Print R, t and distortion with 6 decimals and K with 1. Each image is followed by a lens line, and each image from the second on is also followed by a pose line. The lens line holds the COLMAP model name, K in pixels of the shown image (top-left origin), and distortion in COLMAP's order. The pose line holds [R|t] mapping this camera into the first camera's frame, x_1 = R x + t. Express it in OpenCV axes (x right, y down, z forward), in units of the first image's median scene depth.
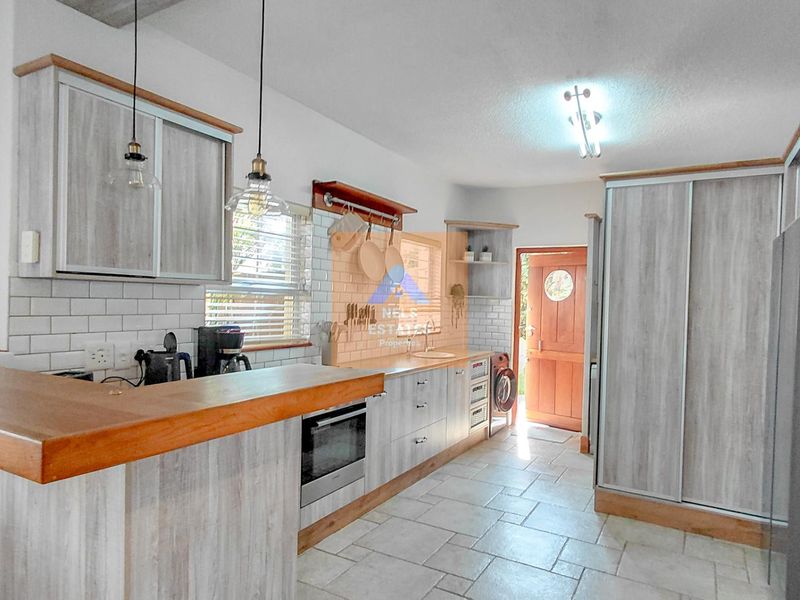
lens RADIAL K [[506.6, 0, 414.1], [0, 506.6, 310.3], [0, 0, 1]] dist [0.001806, 0.004059]
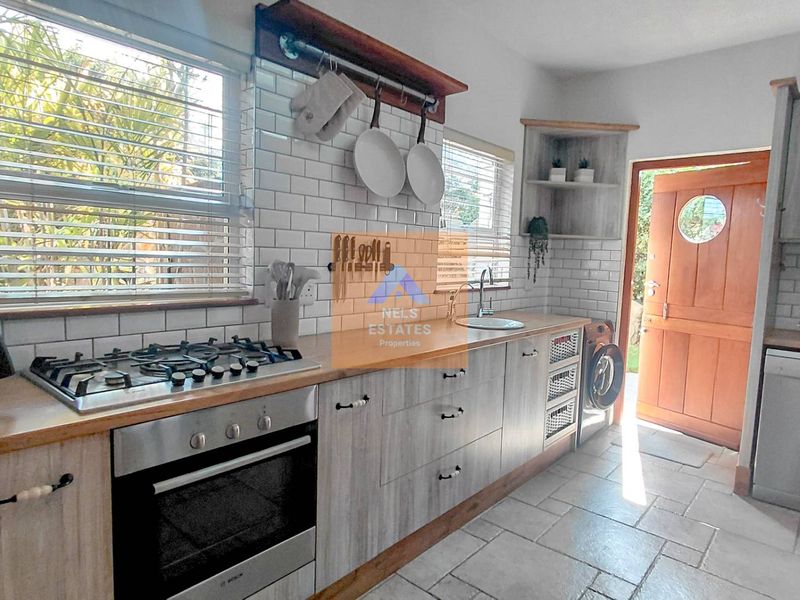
lens RADIAL K [[506.6, 0, 410.3], [0, 506.6, 304.1], [0, 0, 1]] dist [0.001806, 0.004059]
pose [[0.980856, 0.028941, -0.192572, 0.079084], [-0.014009, 0.996819, 0.078453, 0.021223], [0.194230, -0.074253, 0.978142, 0.456463]]
